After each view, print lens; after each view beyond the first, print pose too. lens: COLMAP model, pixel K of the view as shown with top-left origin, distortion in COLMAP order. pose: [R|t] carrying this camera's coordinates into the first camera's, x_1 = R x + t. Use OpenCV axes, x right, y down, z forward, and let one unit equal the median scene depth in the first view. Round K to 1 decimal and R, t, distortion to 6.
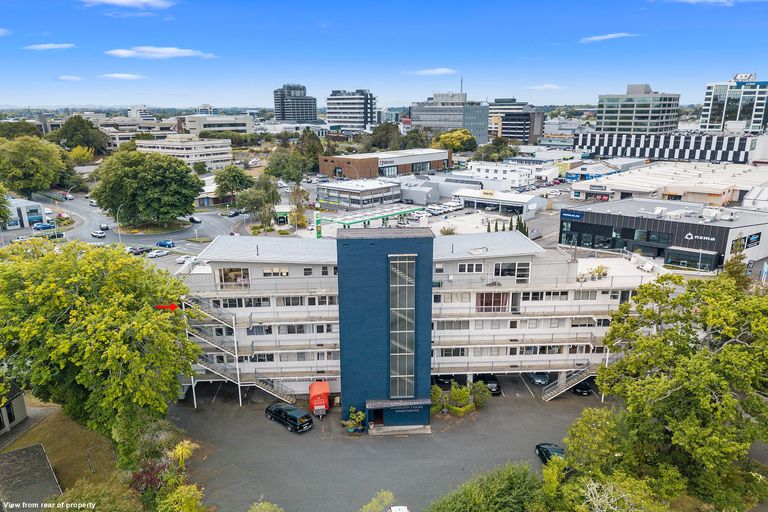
lens RADIAL K [[566.9, 0, 385.7], [0, 566.9, 282.0], [0, 0, 1]] dist [0.055226, -0.002432]
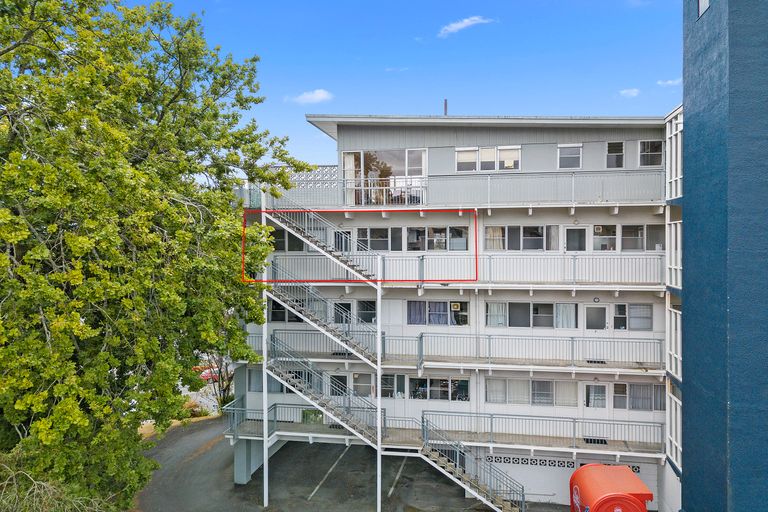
lens RADIAL K [[561.1, 0, 394.4], [0, 561.1, 267.9], [0, 0, 1]] dist [0.041818, 0.000558]
pose [[0.974639, 0.001200, -0.223778, -0.163863], [-0.065992, 0.957057, -0.282289, 0.167749], [0.213830, 0.289898, 0.932864, 0.617303]]
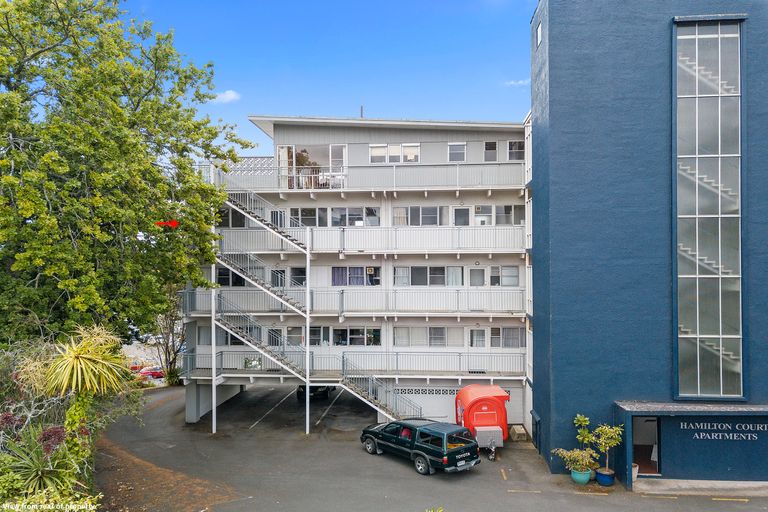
lens RADIAL K [[566.9, 0, 385.7], [0, 566.9, 282.0], [0, 0, 1]] dist [0.055226, -0.002432]
pose [[0.991477, -0.005255, -0.130176, -0.131658], [-0.034919, 0.951910, -0.304382, 0.239887], [0.125515, 0.306334, 0.943613, 0.536818]]
